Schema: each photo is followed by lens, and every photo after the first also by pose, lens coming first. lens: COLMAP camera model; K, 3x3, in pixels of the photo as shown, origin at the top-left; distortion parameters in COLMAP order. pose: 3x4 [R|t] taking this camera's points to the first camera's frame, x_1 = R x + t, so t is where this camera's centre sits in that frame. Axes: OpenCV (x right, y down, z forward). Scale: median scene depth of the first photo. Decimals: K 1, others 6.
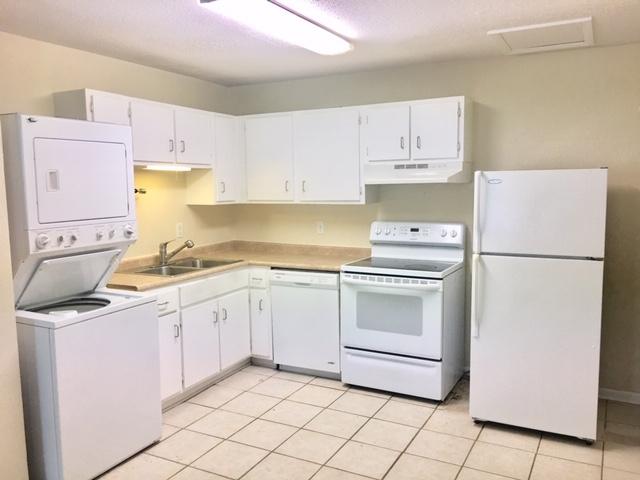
lens RADIAL K [[546.4, 0, 318.7], [0, 546.4, 238.4], [0, 0, 1]] dist [0.062961, -0.077747]
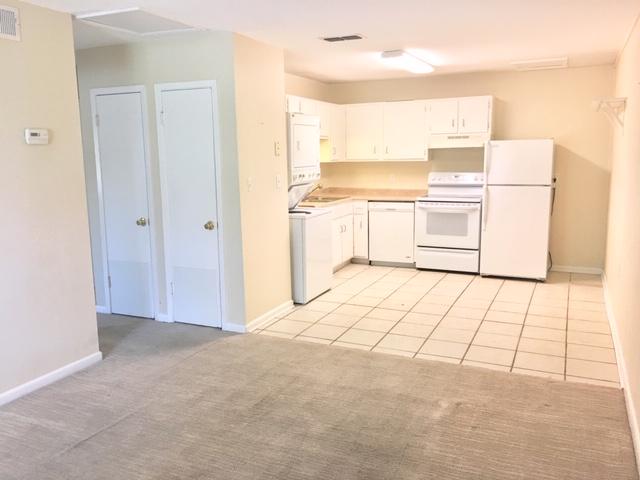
lens RADIAL K [[546.4, 0, 315.0], [0, 546.4, 239.8], [0, 0, 1]] dist [0.062961, -0.077747]
pose [[0.998440, -0.010849, 0.054772, -0.360115], [0.007703, 0.998326, 0.057328, 0.080083], [-0.055302, -0.056816, 0.996852, -0.655955]]
